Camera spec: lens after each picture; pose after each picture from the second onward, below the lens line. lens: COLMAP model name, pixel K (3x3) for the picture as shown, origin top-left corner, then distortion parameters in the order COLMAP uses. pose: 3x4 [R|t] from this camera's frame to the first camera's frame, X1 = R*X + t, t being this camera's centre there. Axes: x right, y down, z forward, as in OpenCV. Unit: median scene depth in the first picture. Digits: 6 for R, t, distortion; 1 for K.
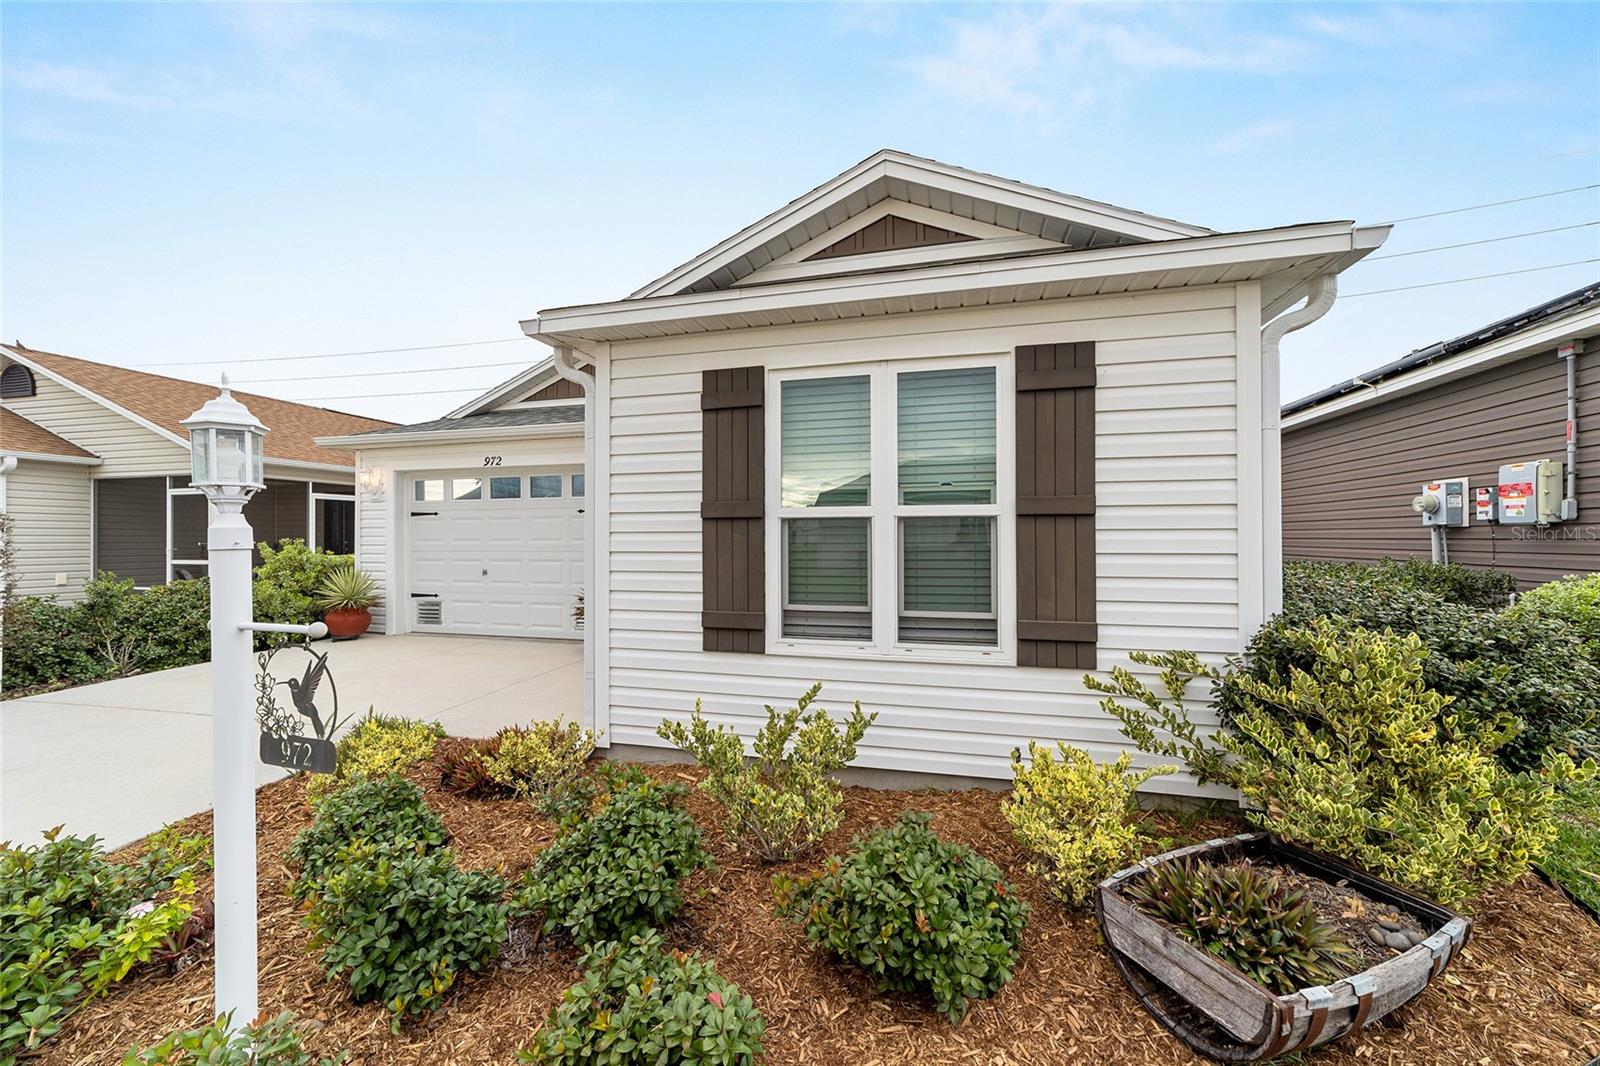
lens RADIAL K [[612.6, 0, 802.3], [0, 612.6, 536.2], [0, 0, 1]] dist [-0.002722, 0.000003]
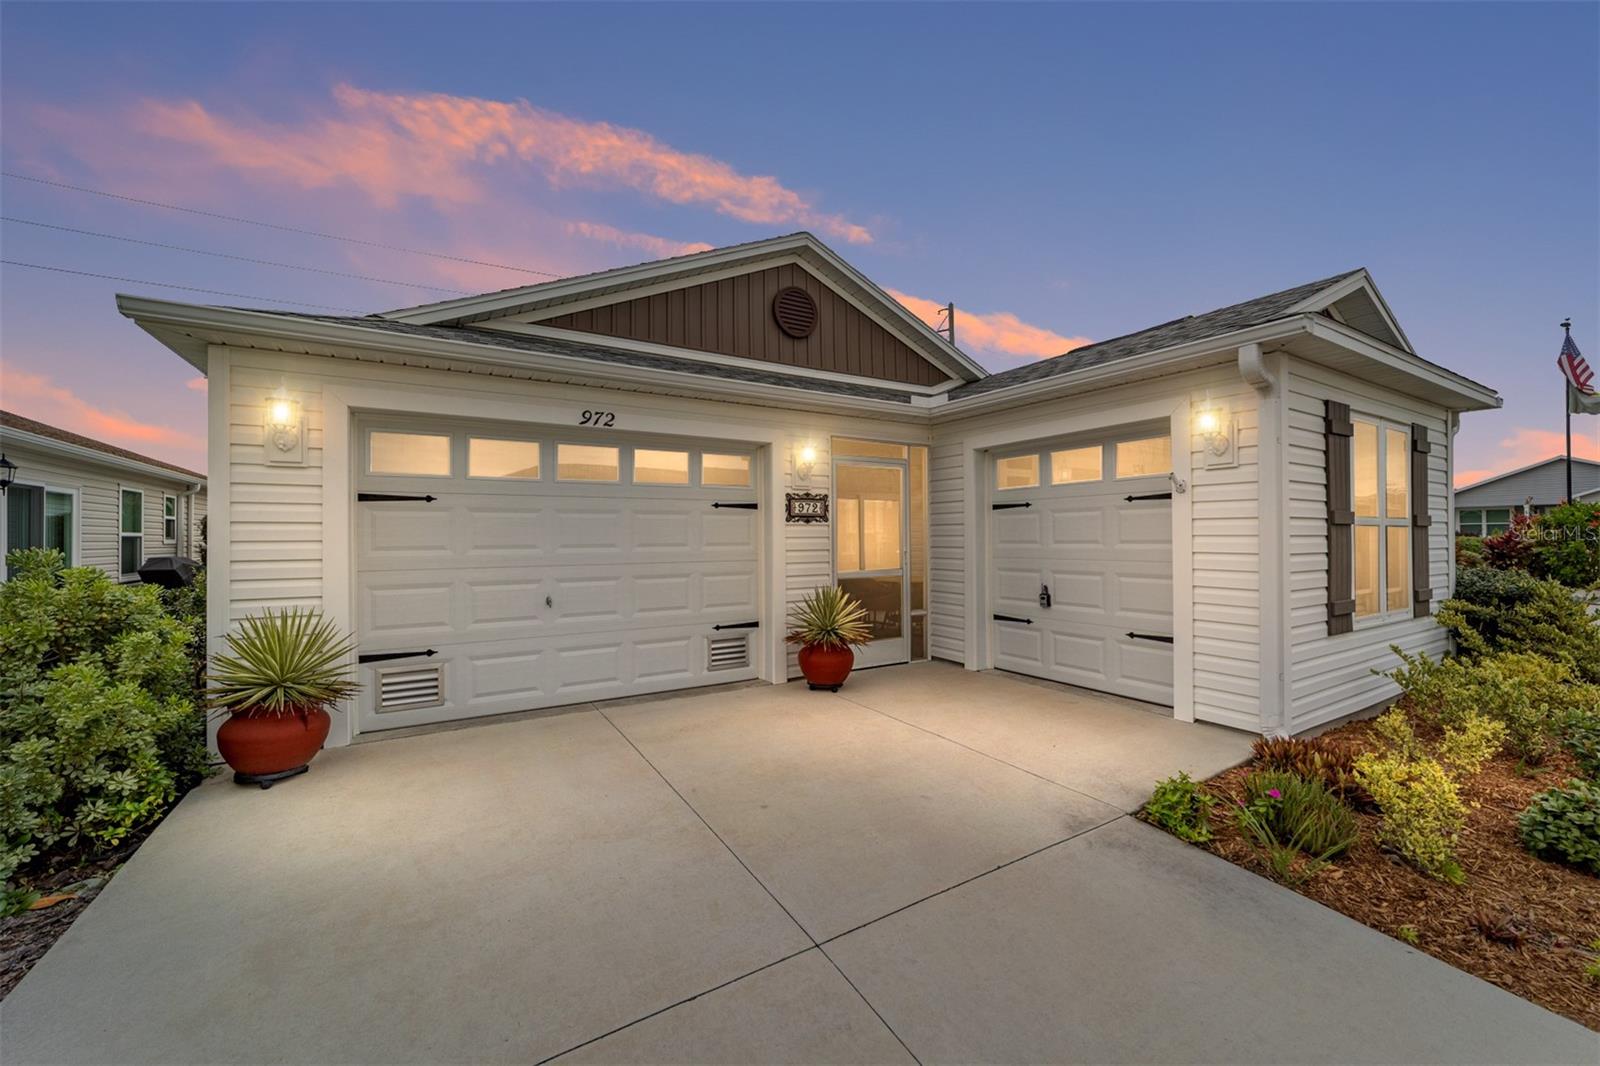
lens RADIAL K [[612.6, 0, 802.3], [0, 612.6, 536.2], [0, 0, 1]] dist [-0.002722, 0.000003]
pose [[0.697462, 0.003101, 0.716615, -0.773521], [0.001897, 0.999979, -0.006174, -0.000144], [-0.716619, 0.005665, 0.697441, 0.407771]]
